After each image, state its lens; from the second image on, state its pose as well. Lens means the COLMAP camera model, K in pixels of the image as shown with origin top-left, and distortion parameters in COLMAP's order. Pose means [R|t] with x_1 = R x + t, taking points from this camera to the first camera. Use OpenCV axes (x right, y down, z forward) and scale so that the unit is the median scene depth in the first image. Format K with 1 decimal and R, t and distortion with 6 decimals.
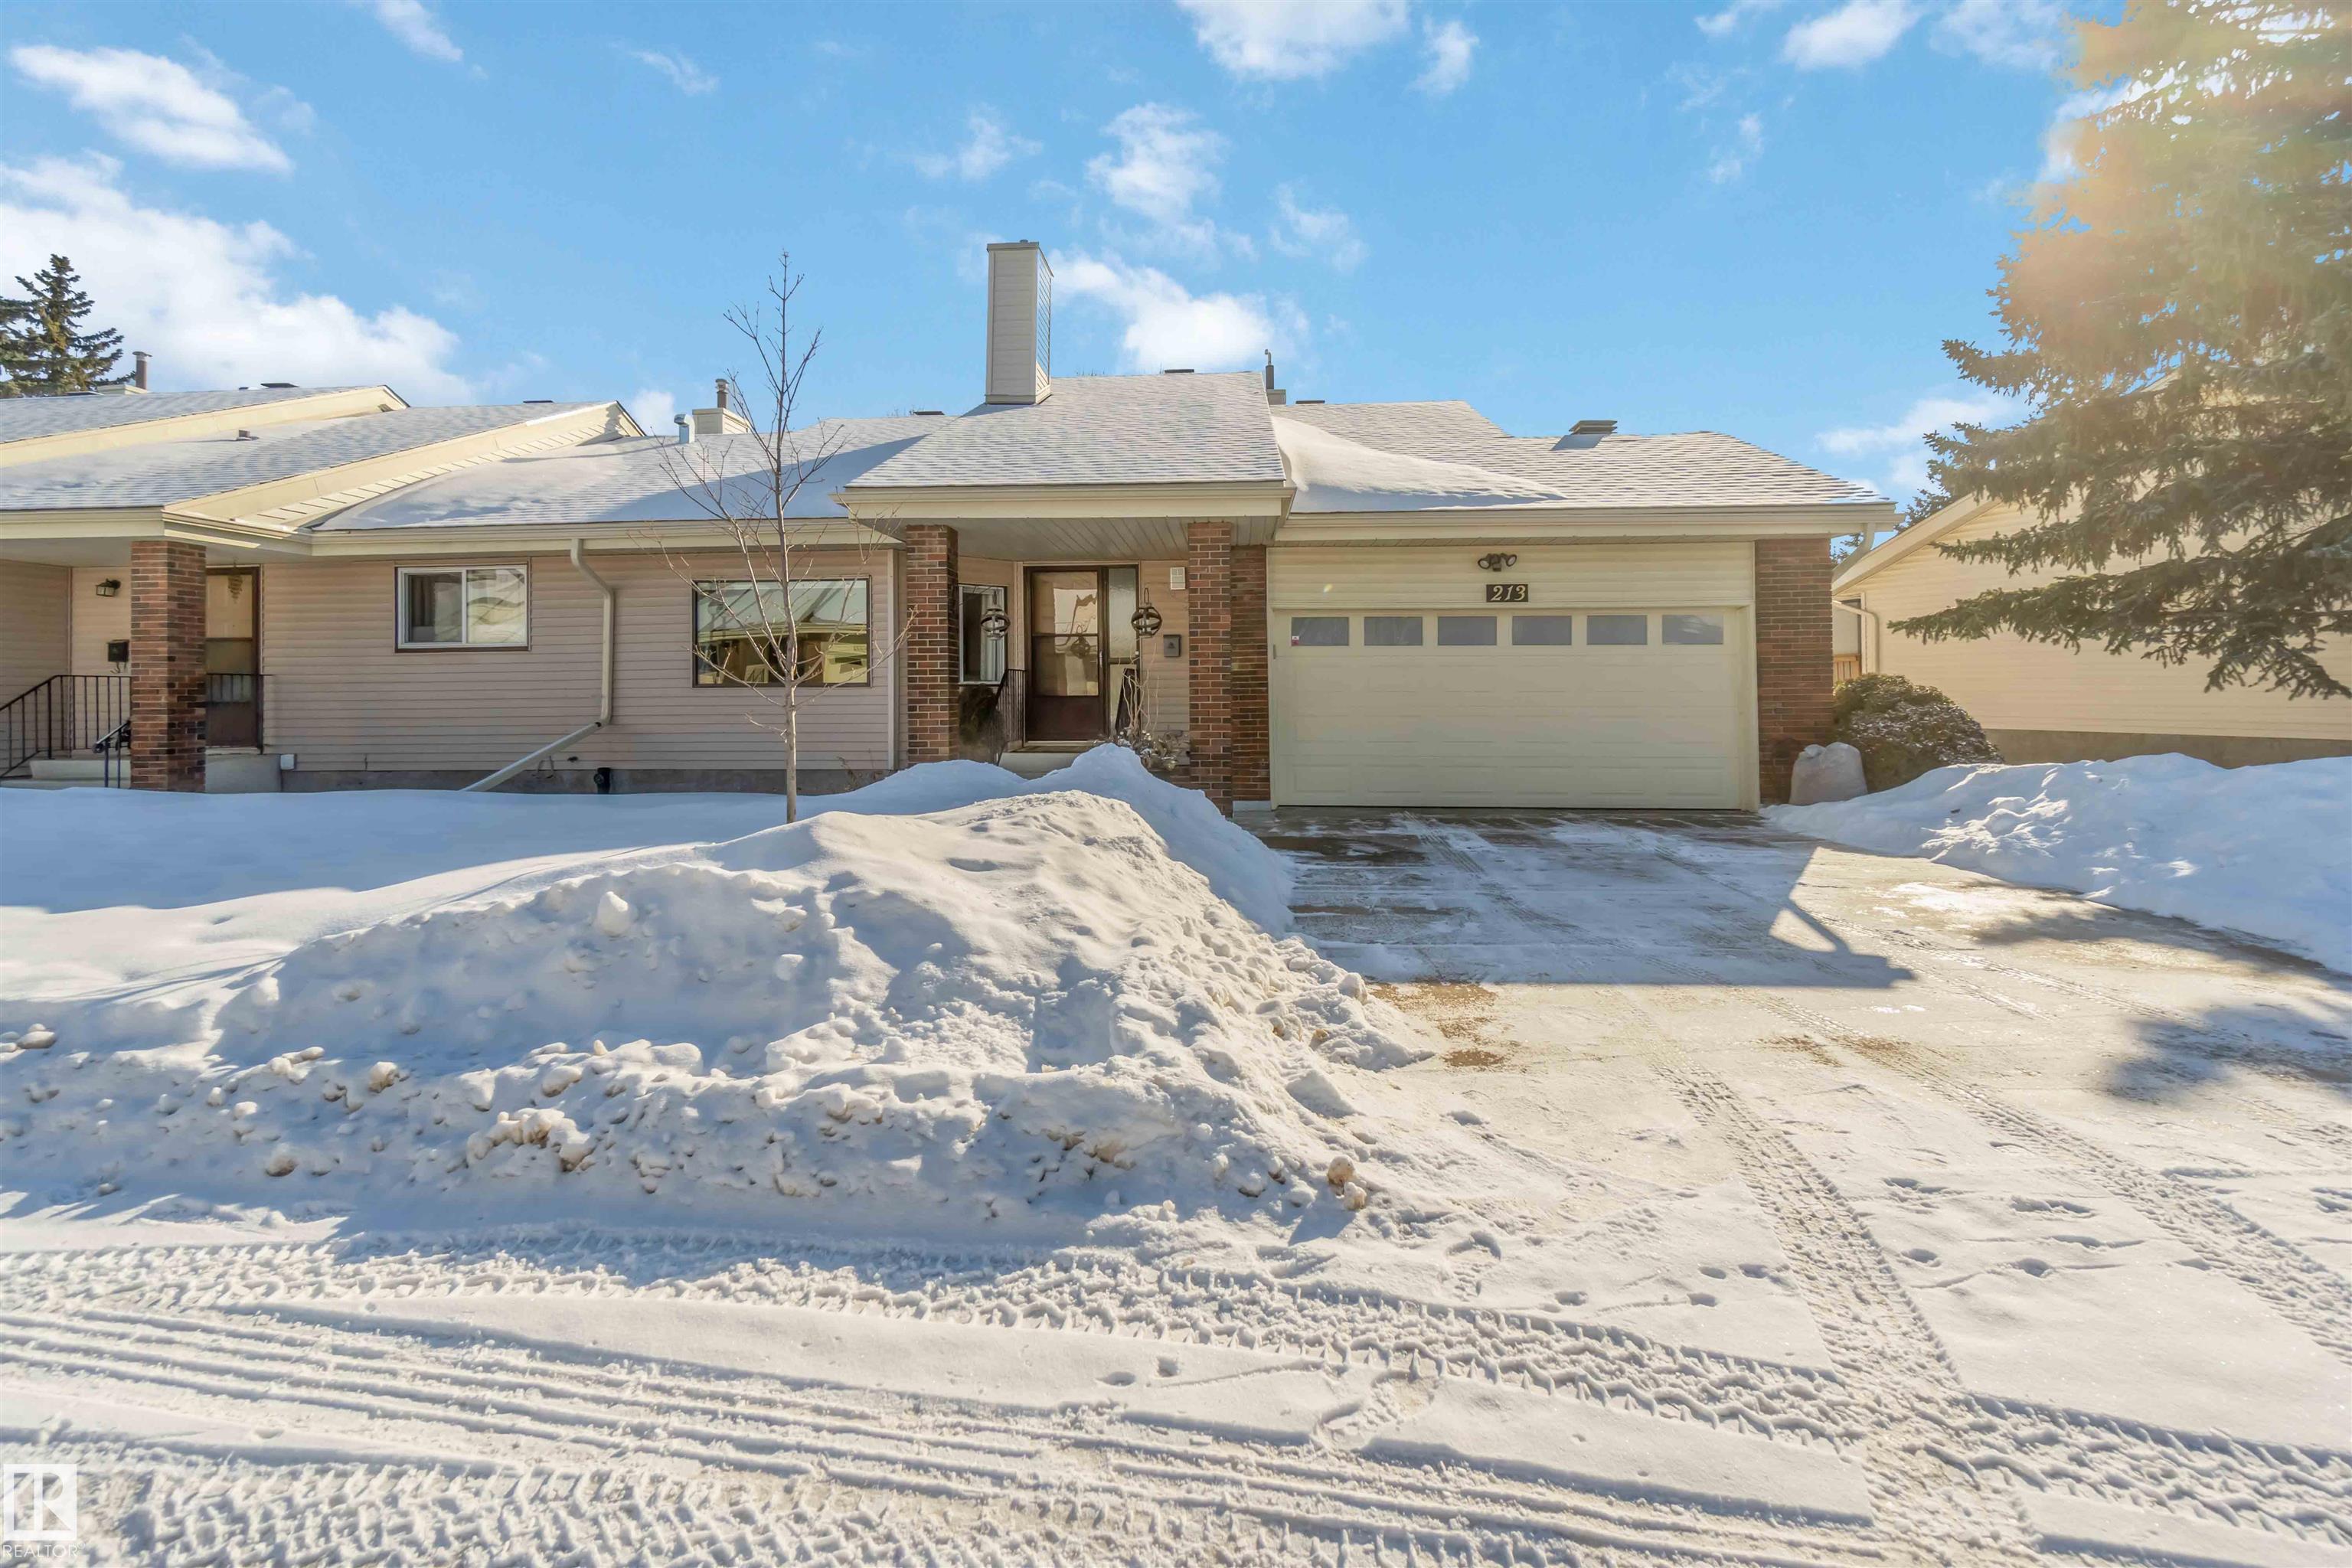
lens RADIAL K [[1030.2, 0, 1179.4], [0, 1030.2, 731.0], [0, 0, 1]] dist [0.013387, -0.000193]
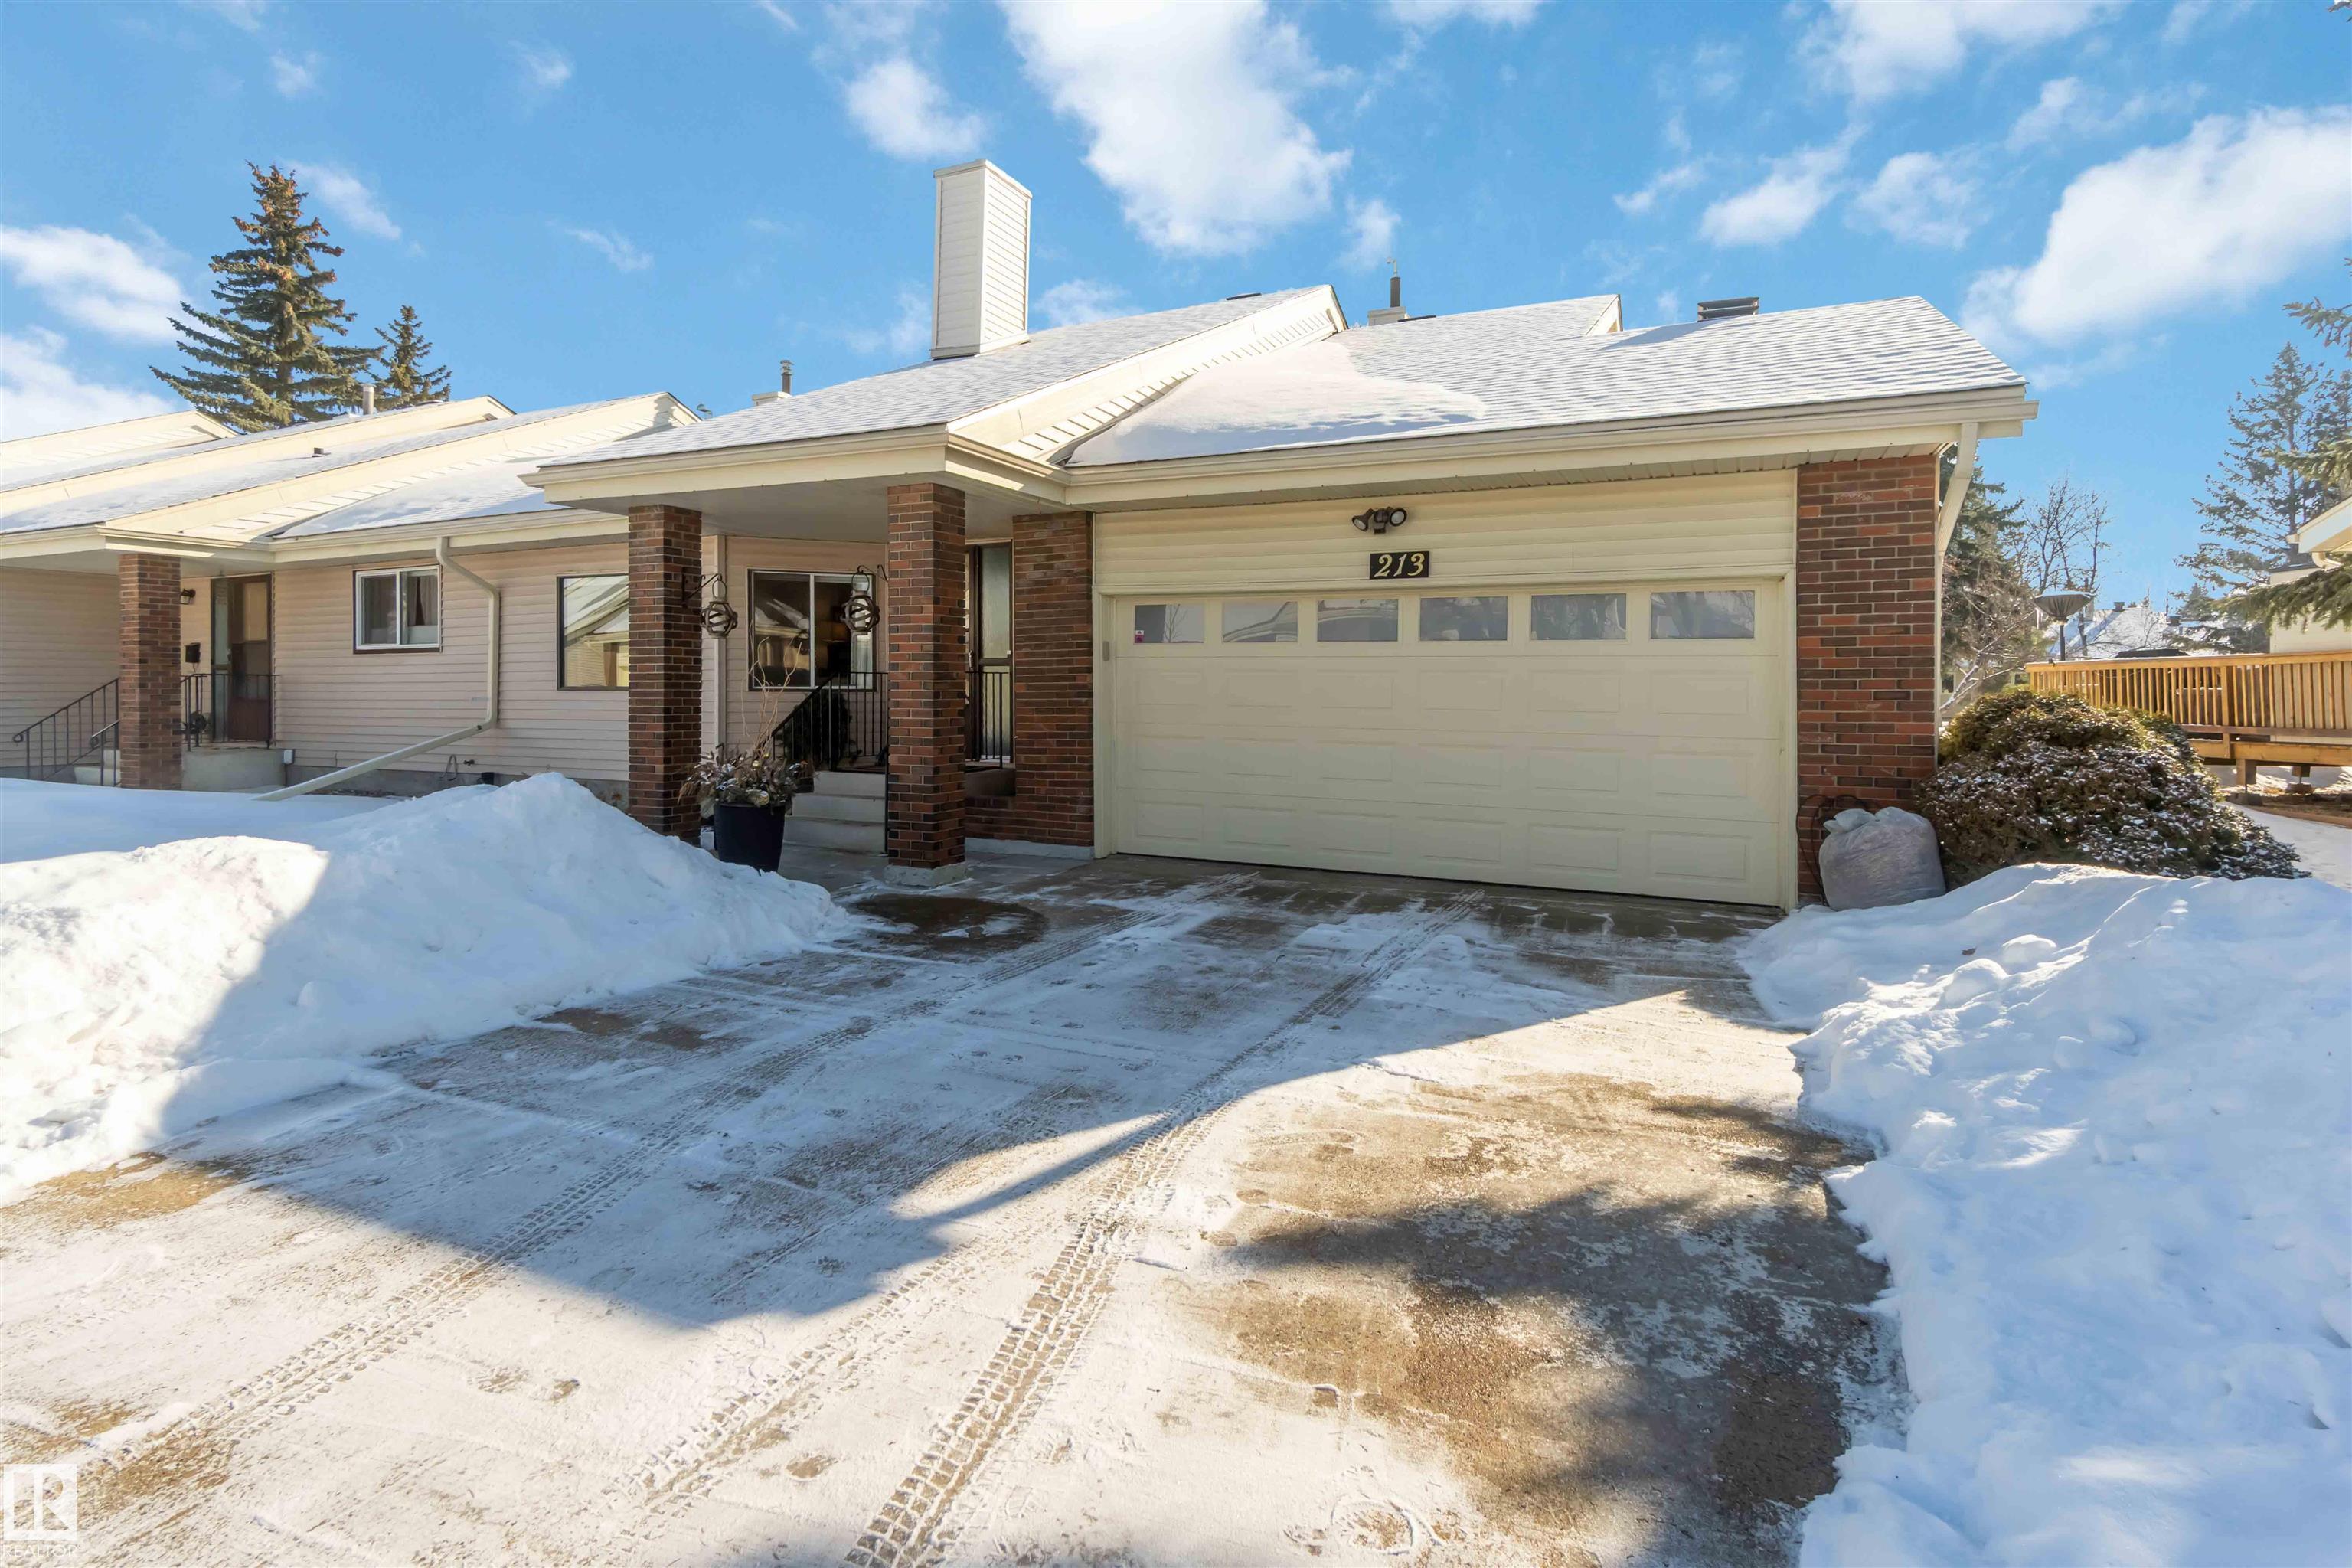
lens RADIAL K [[1169.4, 0, 1170.5], [0, 1169.4, 742.5], [0, 0, 1]] dist [0.018138, -0.000199]
pose [[0.931172, 0.025494, -0.363689, 0.455671], [-0.022078, 0.999664, 0.013548, -0.022500], [0.363912, -0.004585, 0.931422, 0.215292]]
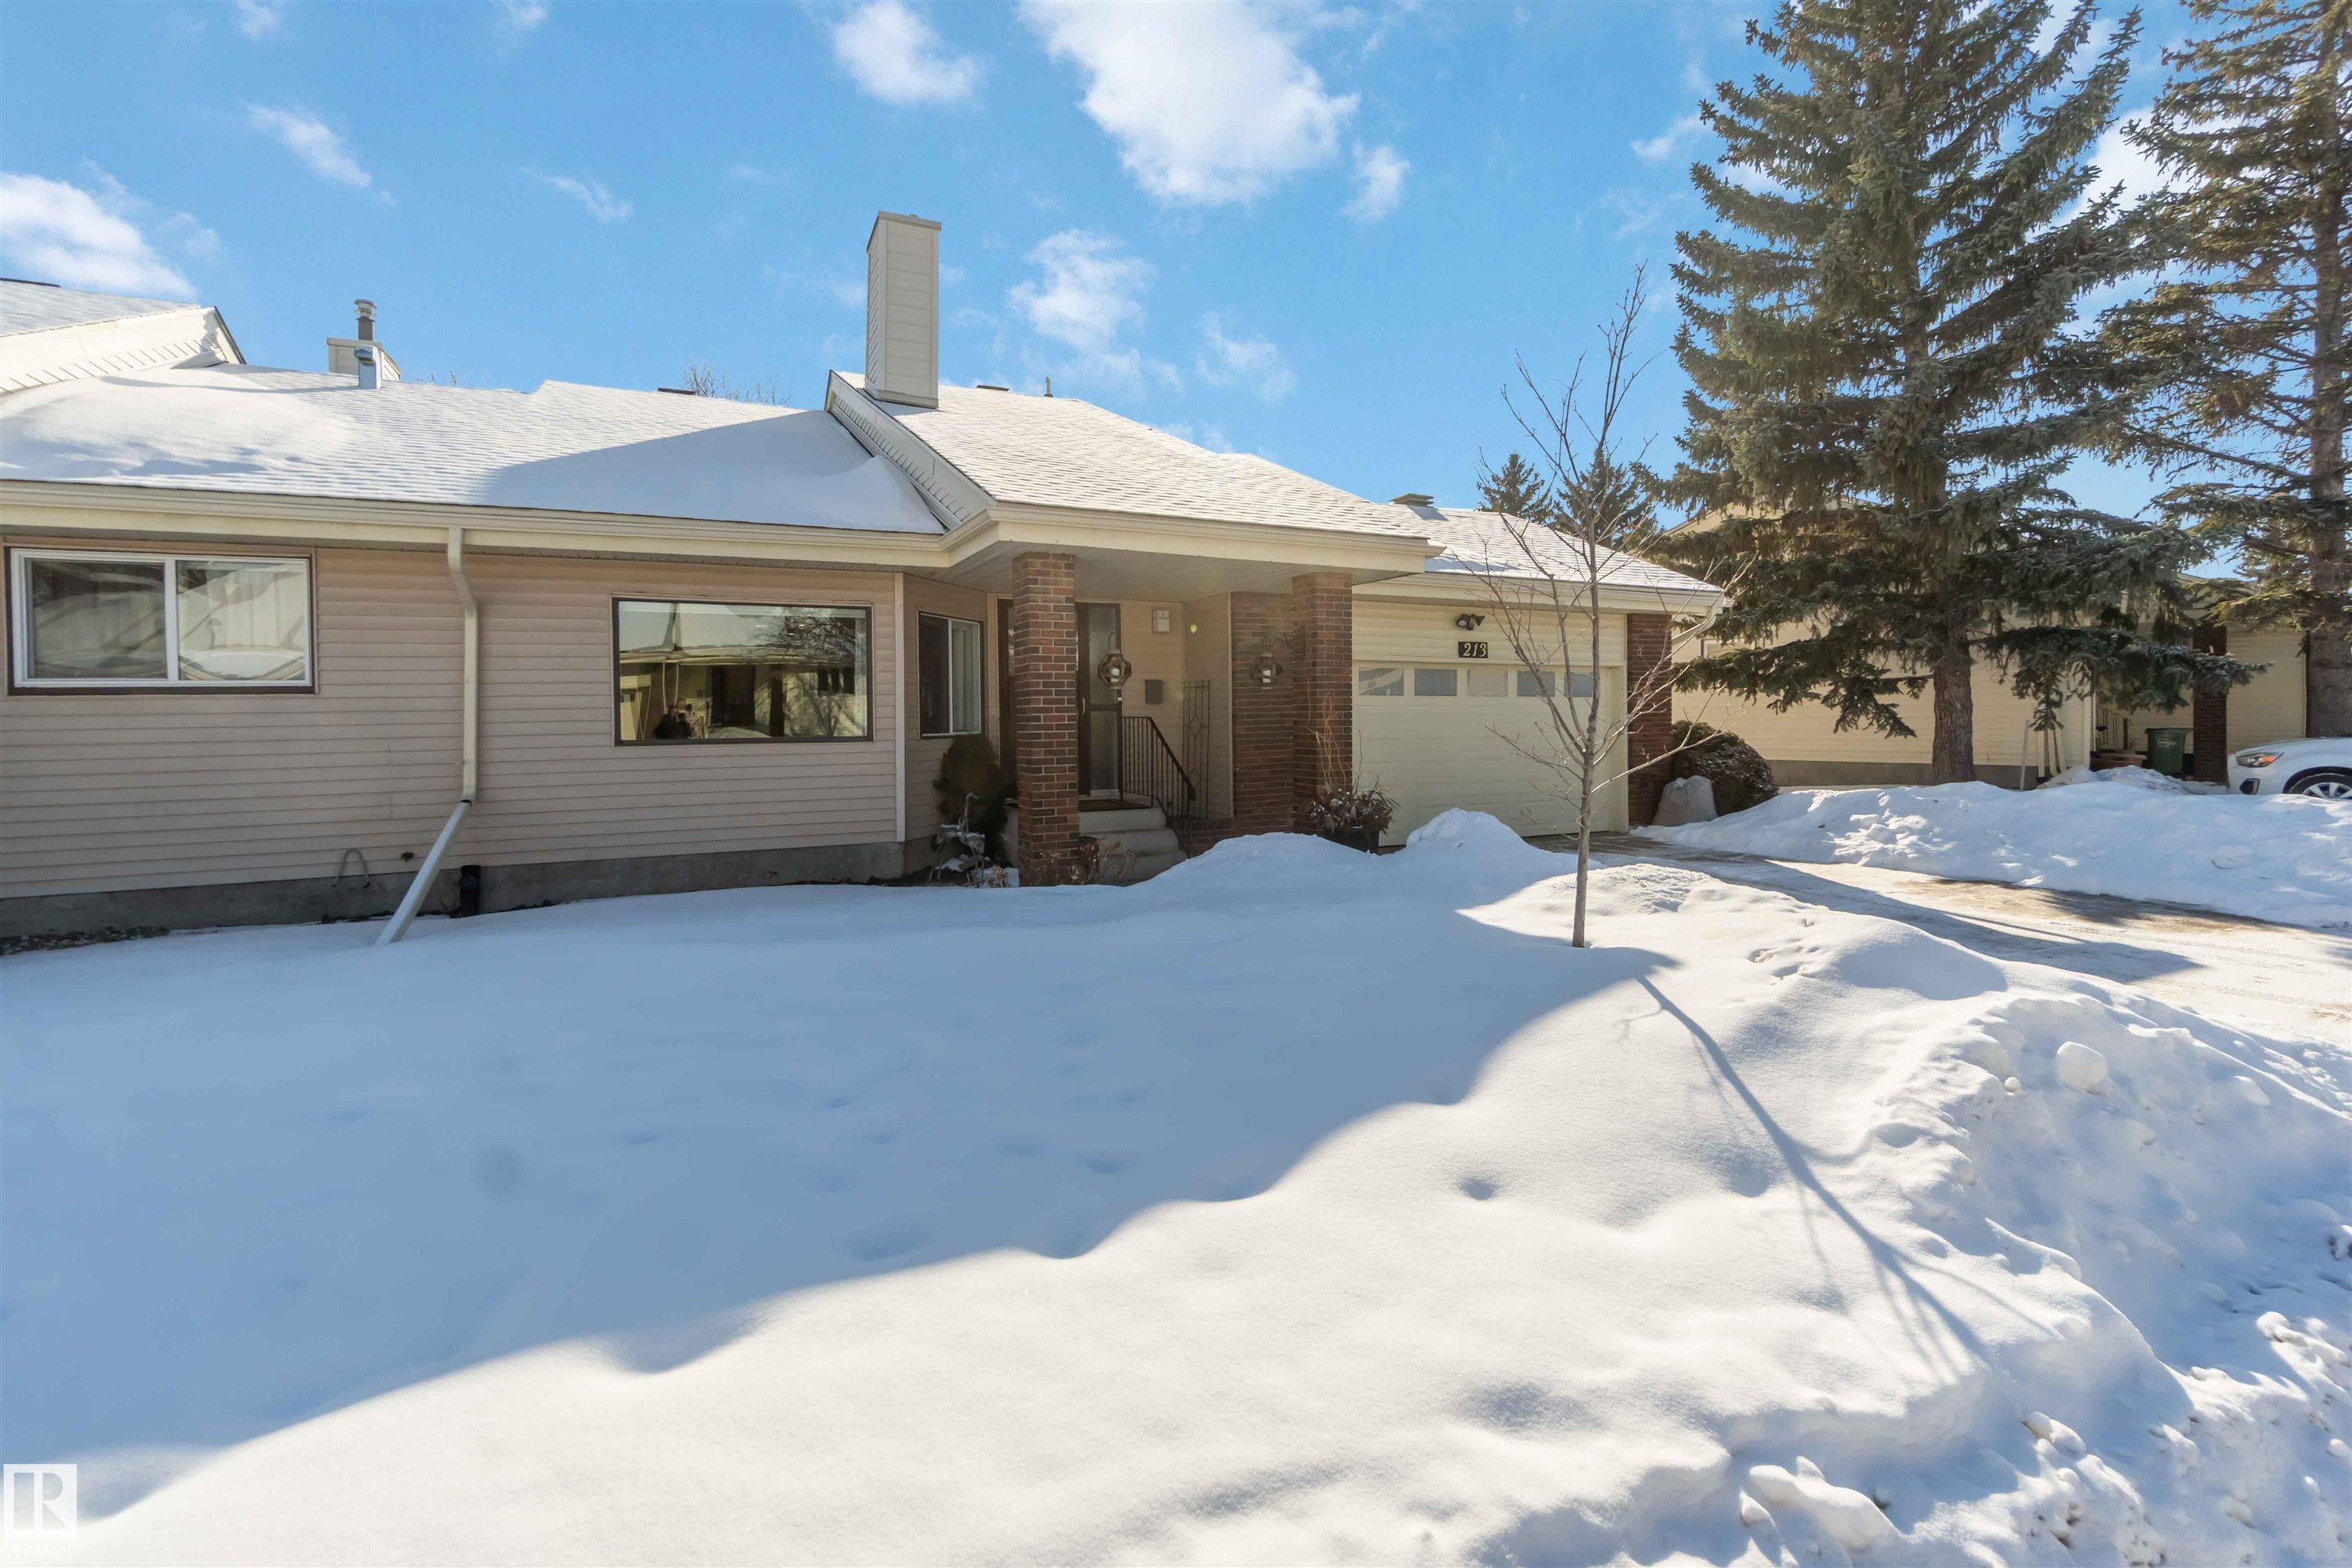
lens RADIAL K [[1004.8, 0, 1174.2], [0, 1004.8, 765.3], [0, 0, 1]] dist [-0.000270, 0.000778]
pose [[0.874273, -0.026198, 0.484728, -0.488283], [0.021357, 0.999652, 0.015507, -0.032117], [-0.484965, -0.003205, 0.874528, 0.202560]]
